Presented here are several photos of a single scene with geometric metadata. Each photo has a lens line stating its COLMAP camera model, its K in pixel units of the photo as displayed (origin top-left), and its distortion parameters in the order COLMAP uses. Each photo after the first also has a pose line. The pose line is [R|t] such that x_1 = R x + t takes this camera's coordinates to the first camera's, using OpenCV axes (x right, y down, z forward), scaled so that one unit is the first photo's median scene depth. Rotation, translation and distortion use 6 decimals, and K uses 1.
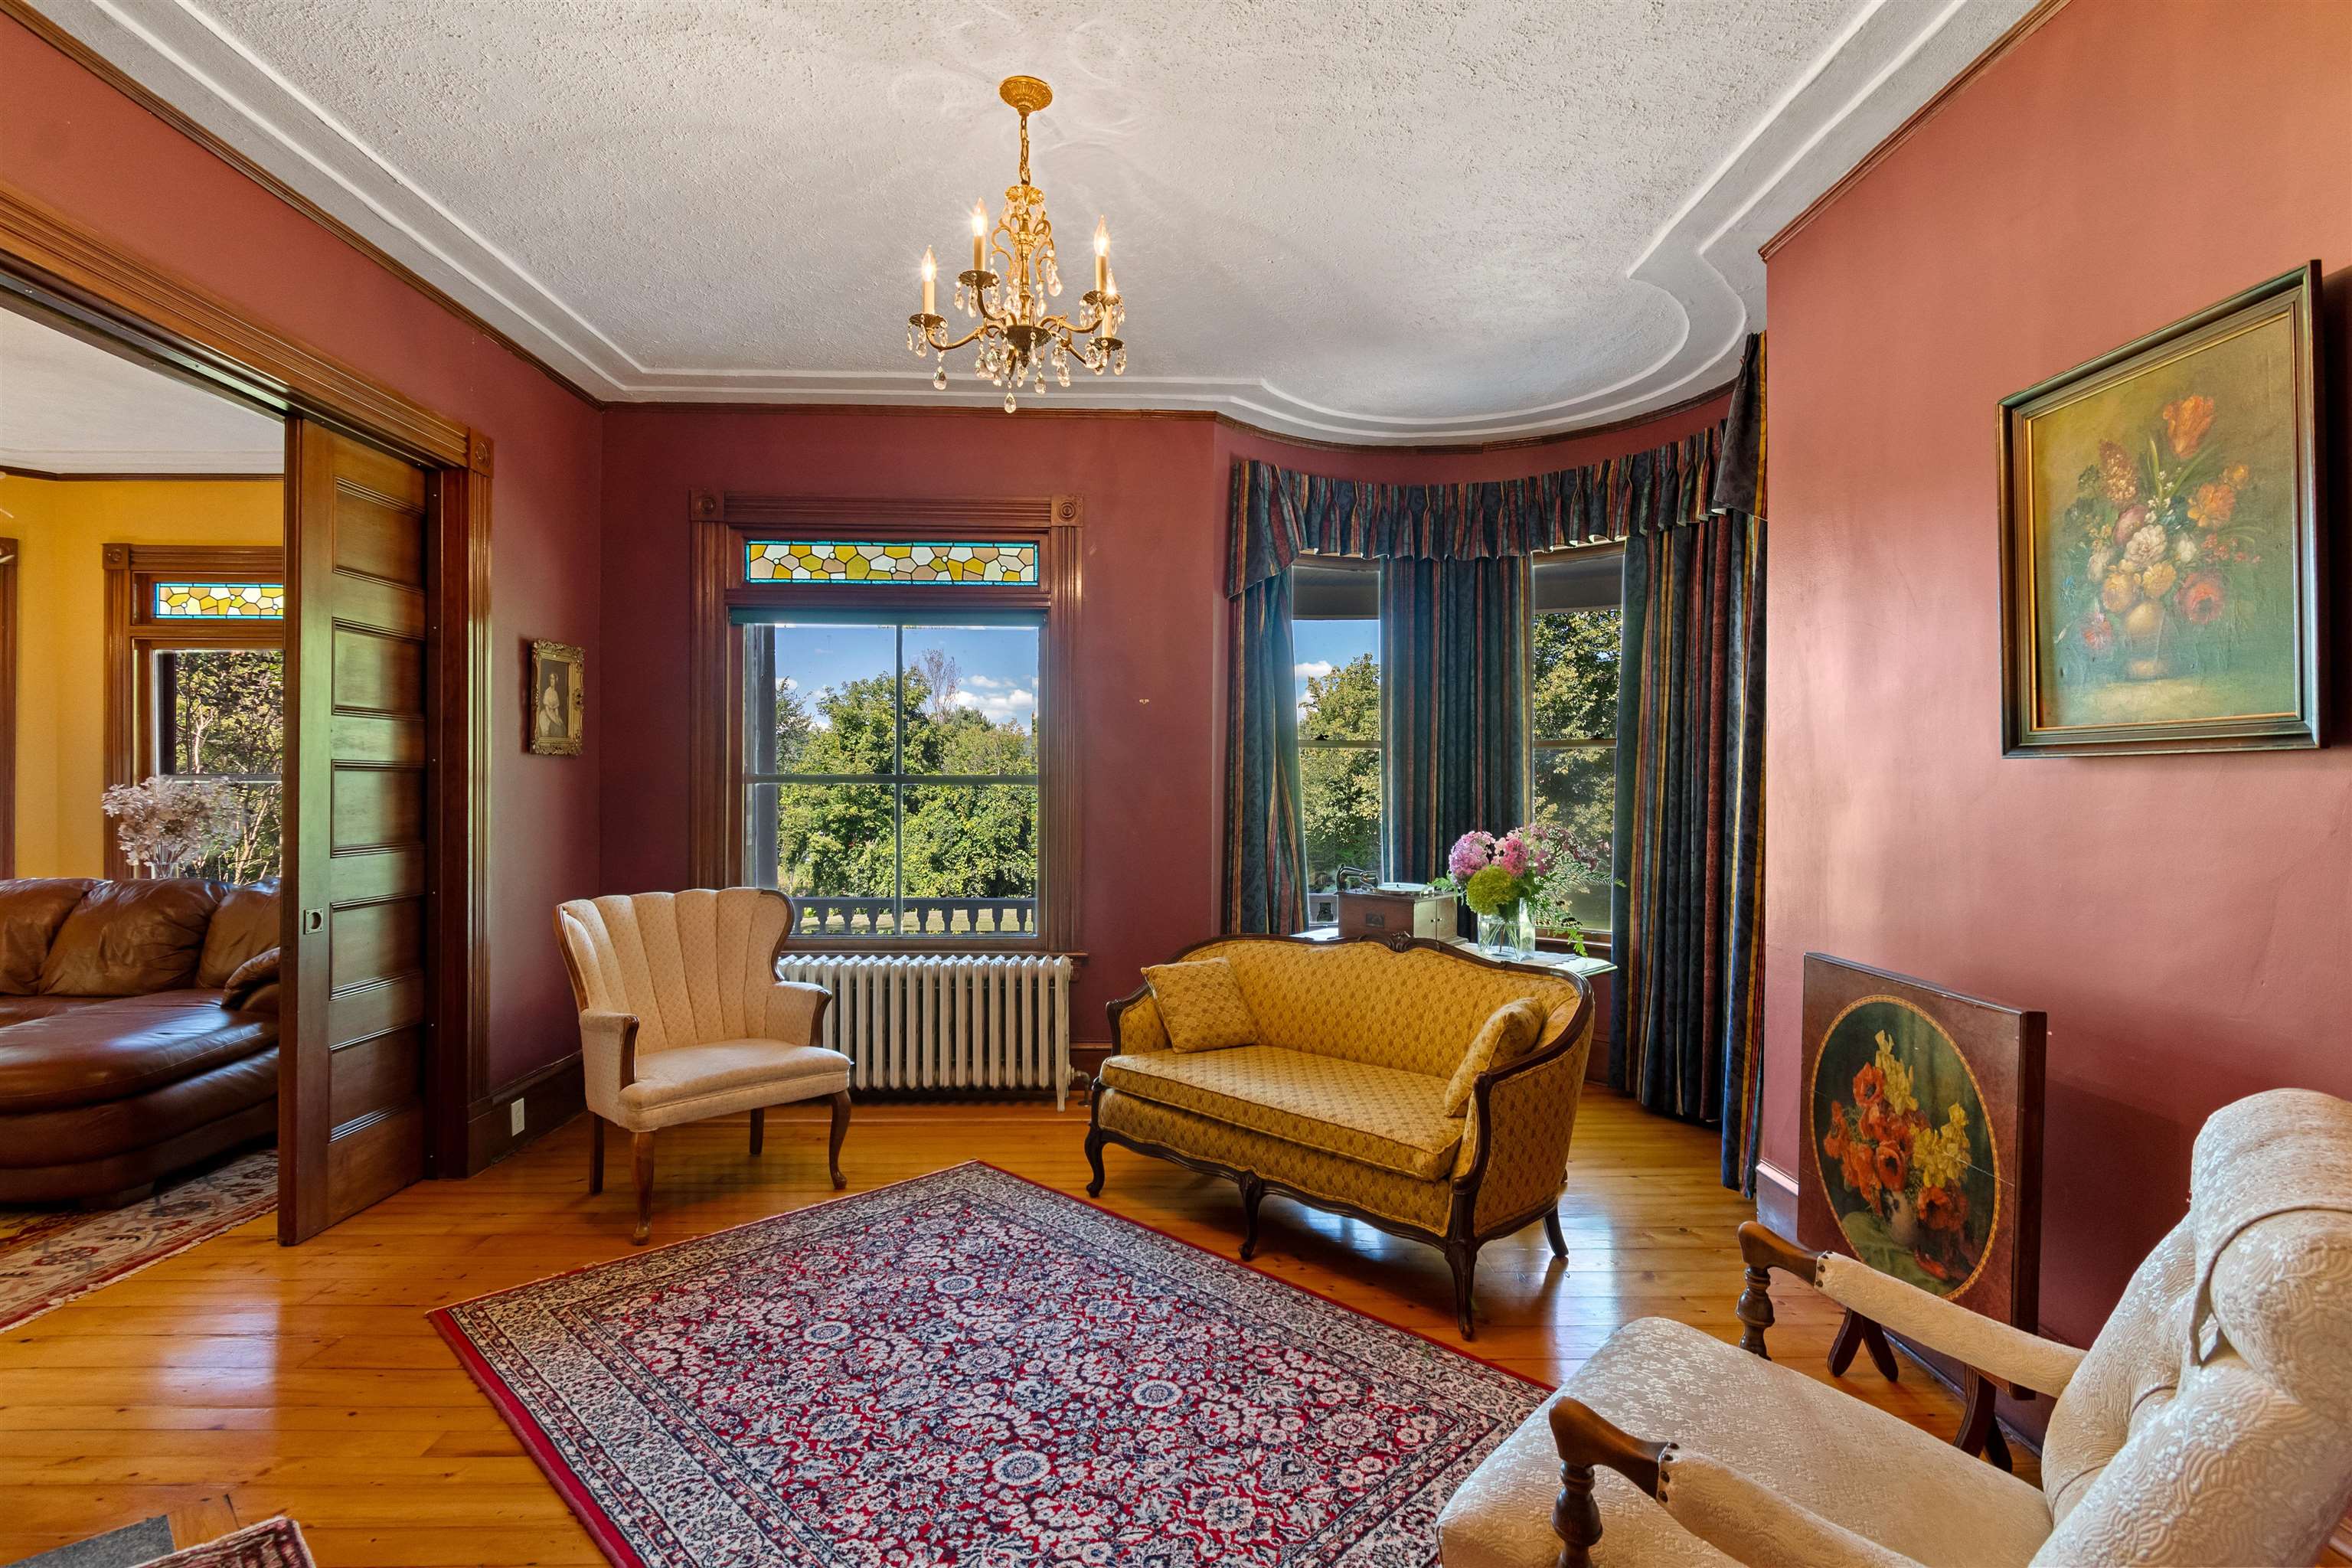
lens RADIAL K [[1128.0, 0, 1199.5], [0, 1128.0, 781.9], [0, 0, 1]] dist [0.006643, -0.006755]
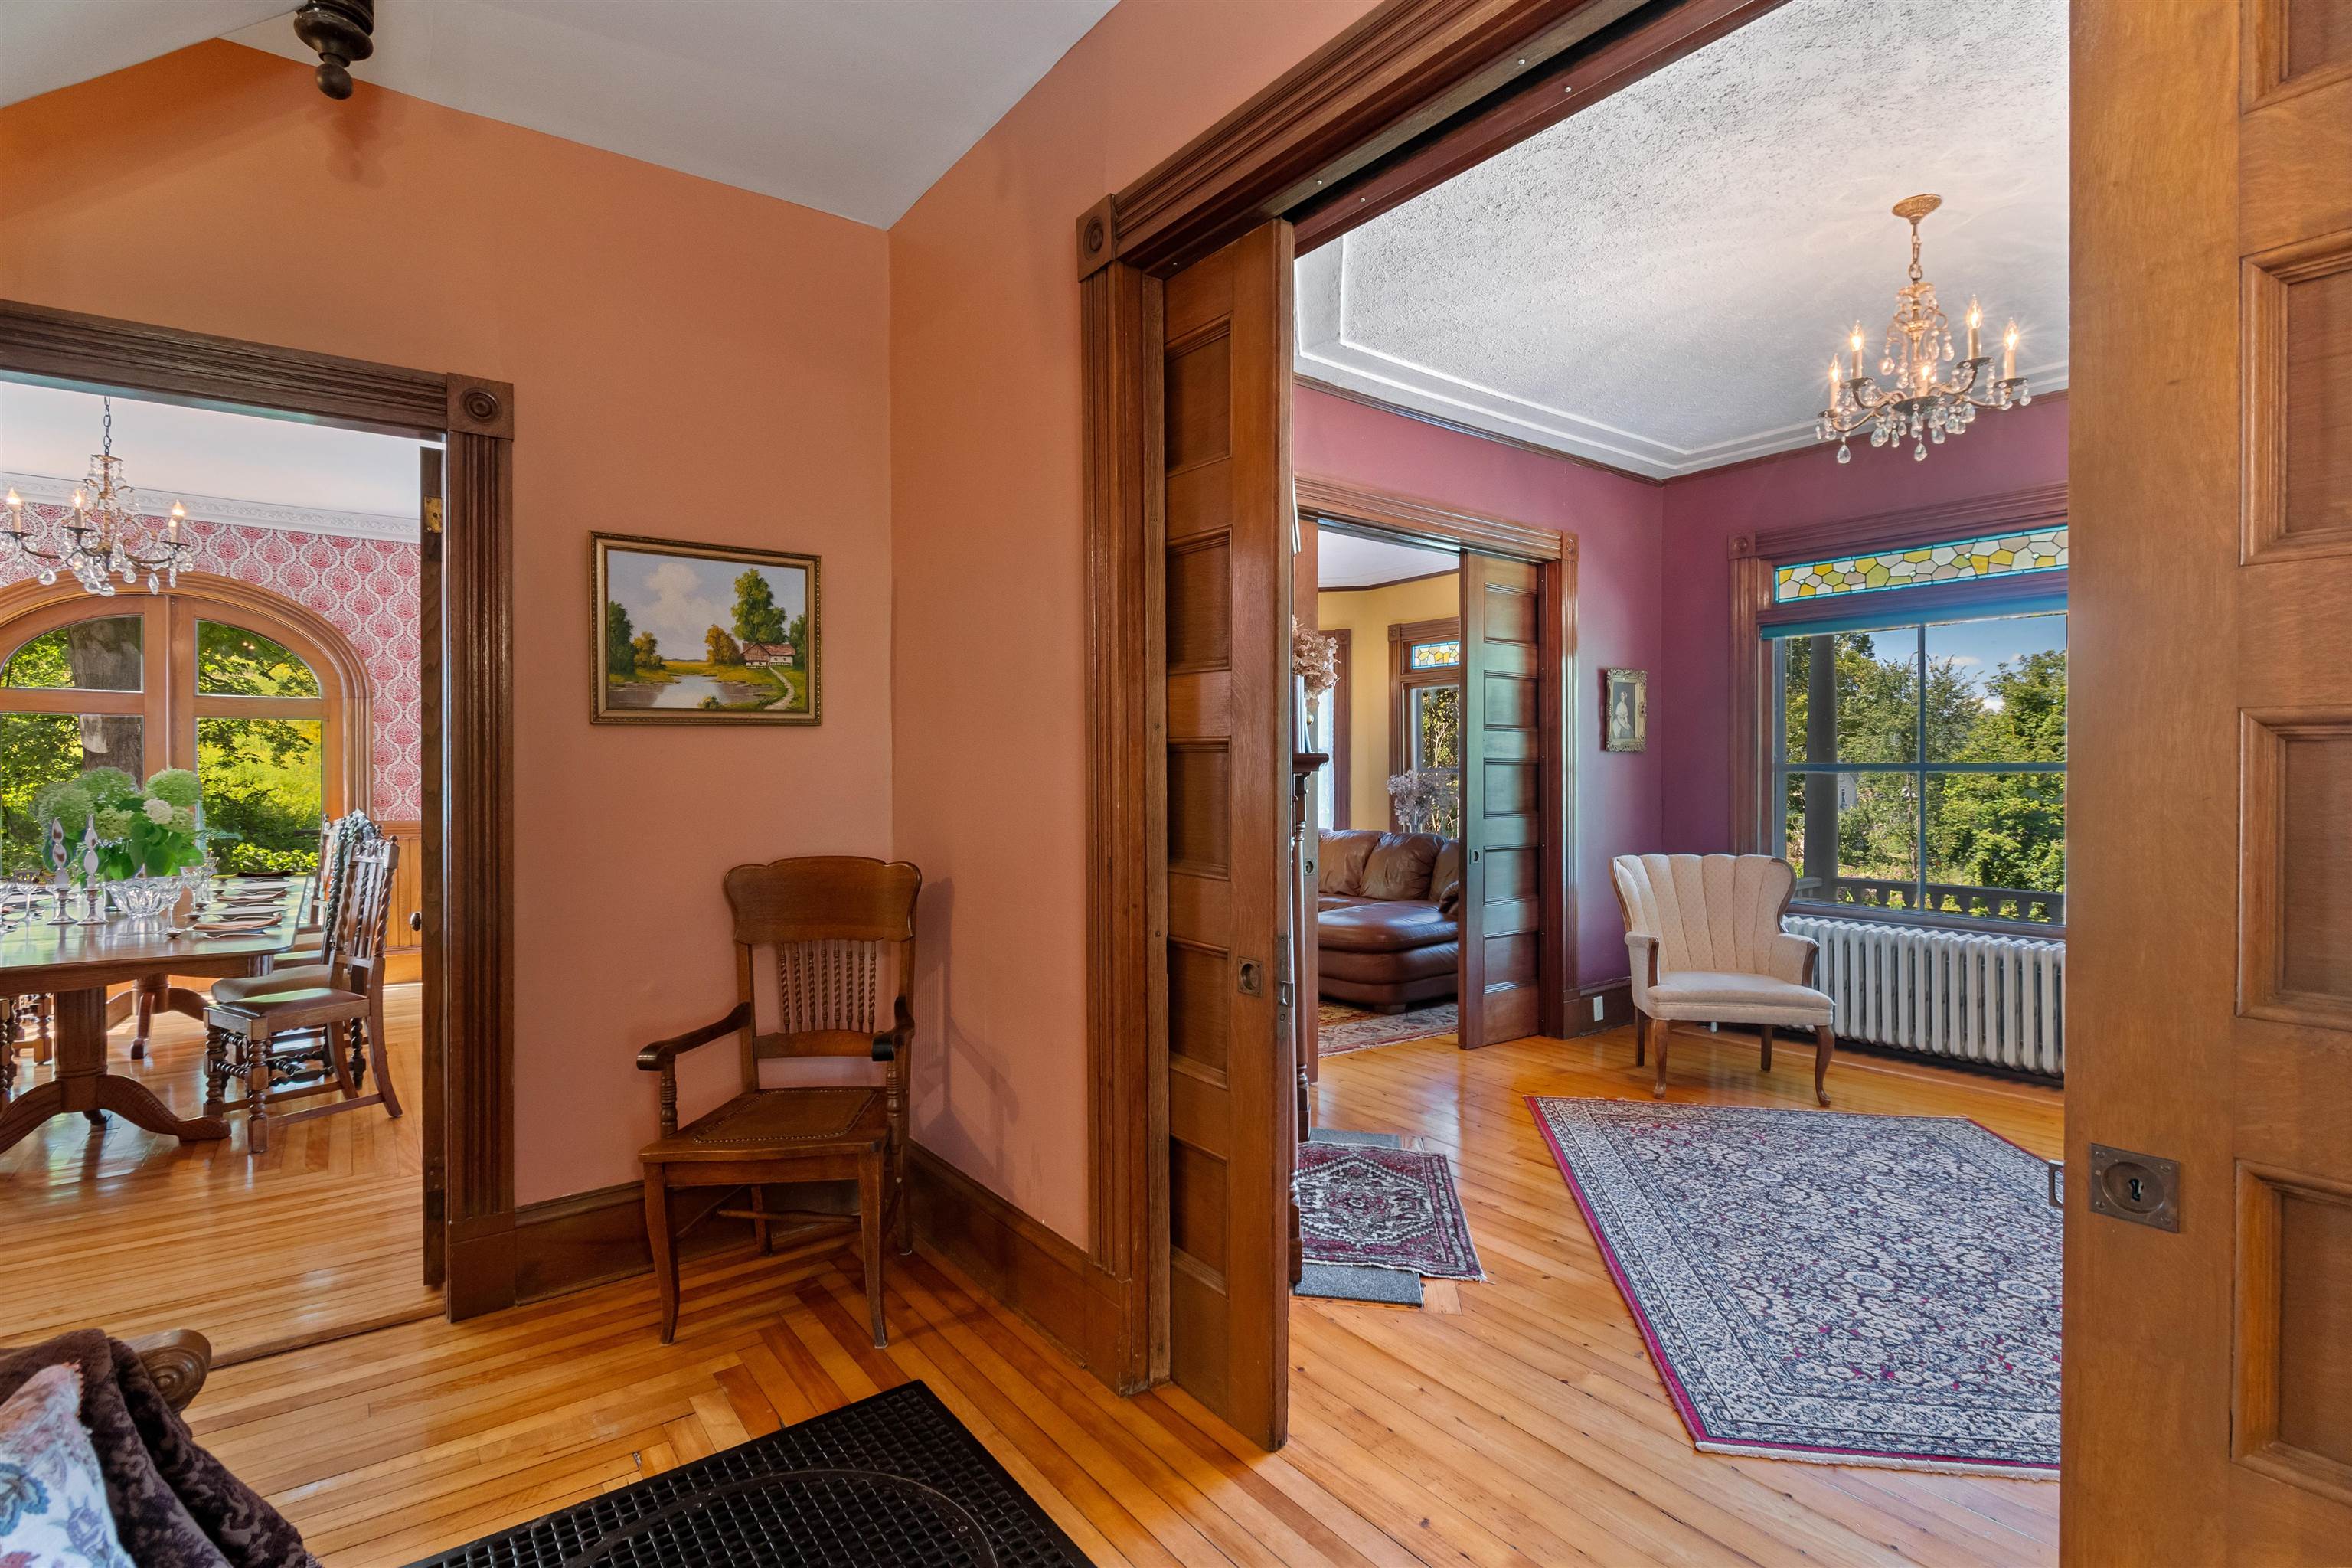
lens RADIAL K [[1128.0, 0, 1182.9], [0, 1128.0, 778.3], [0, 0, 1]] dist [0.006643, -0.006755]
pose [[0.572364, -0.000656, -0.820000, 0.288230], [0.004602, 0.999987, 0.002412, 0.003366], [0.819987, -0.005154, 0.572359, -0.260153]]
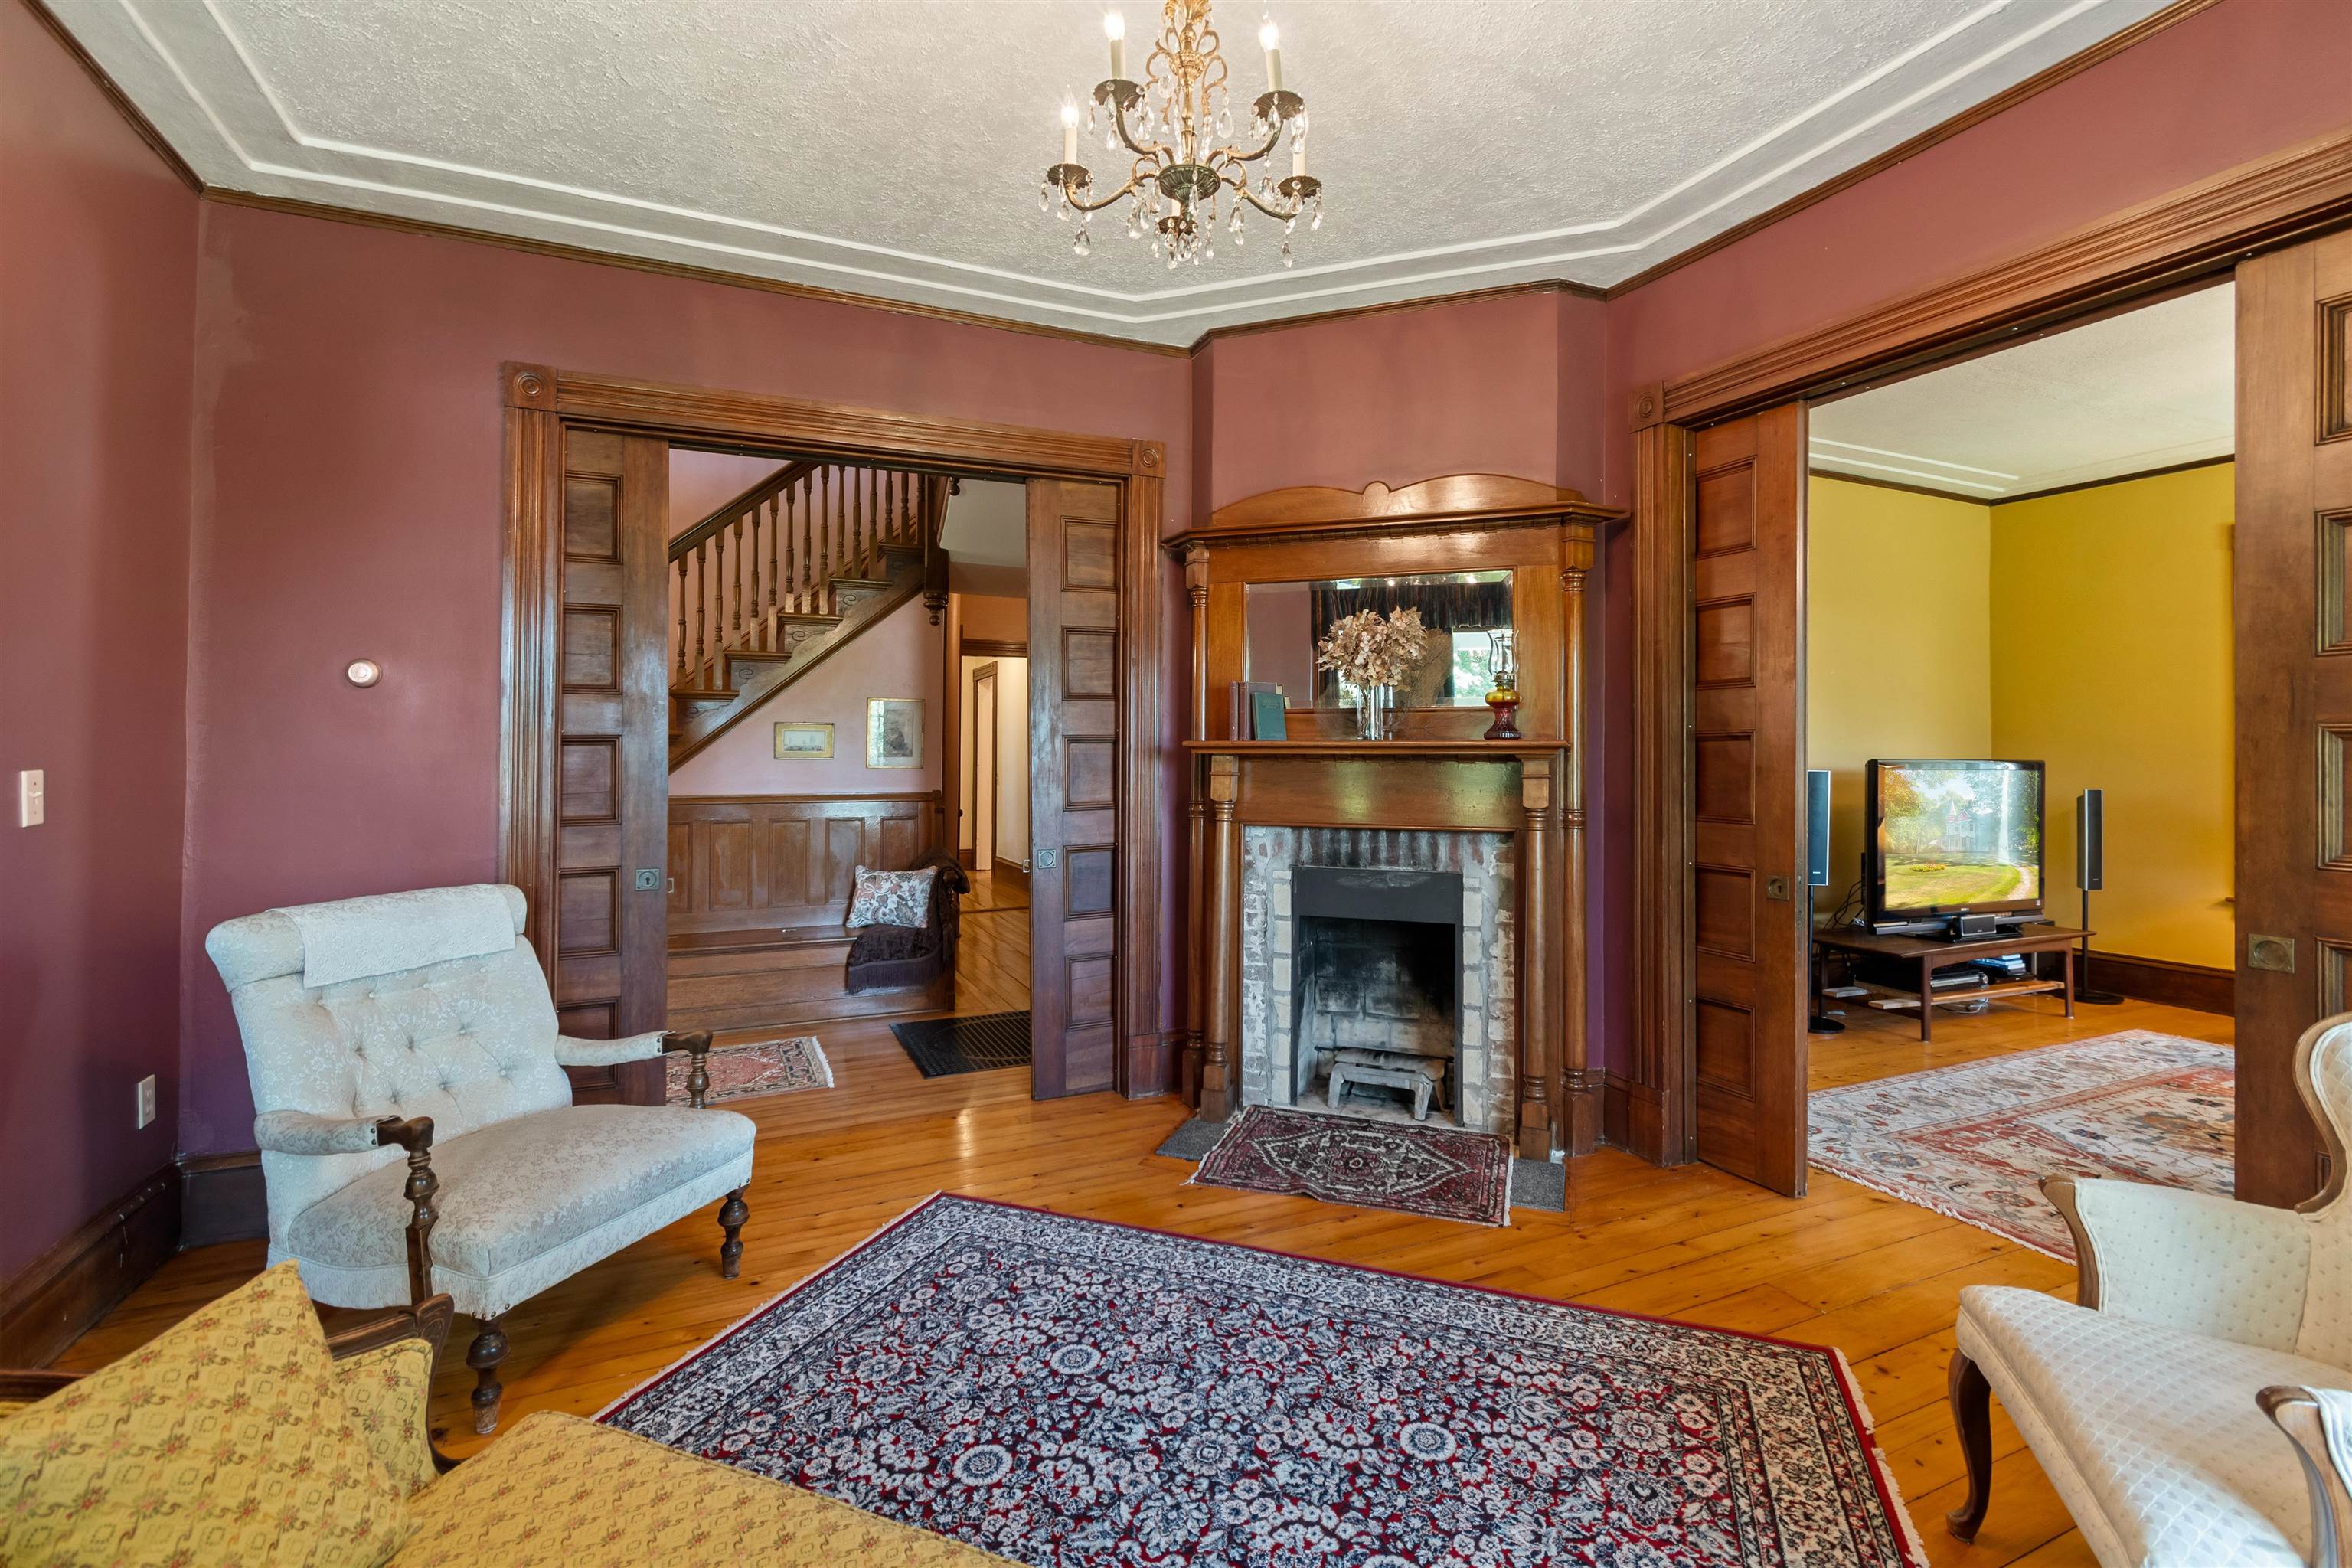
lens RADIAL K [[1042.3, 0, 1186.5], [0, 1042.3, 742.4], [0, 0, 1]] dist [0.004975, -0.001808]
pose [[-0.927073, -0.010621, -0.374731, 0.082736], [-0.006209, 0.999896, -0.012981, 0.003106], [0.374830, -0.009708, -0.927043, 1.223033]]
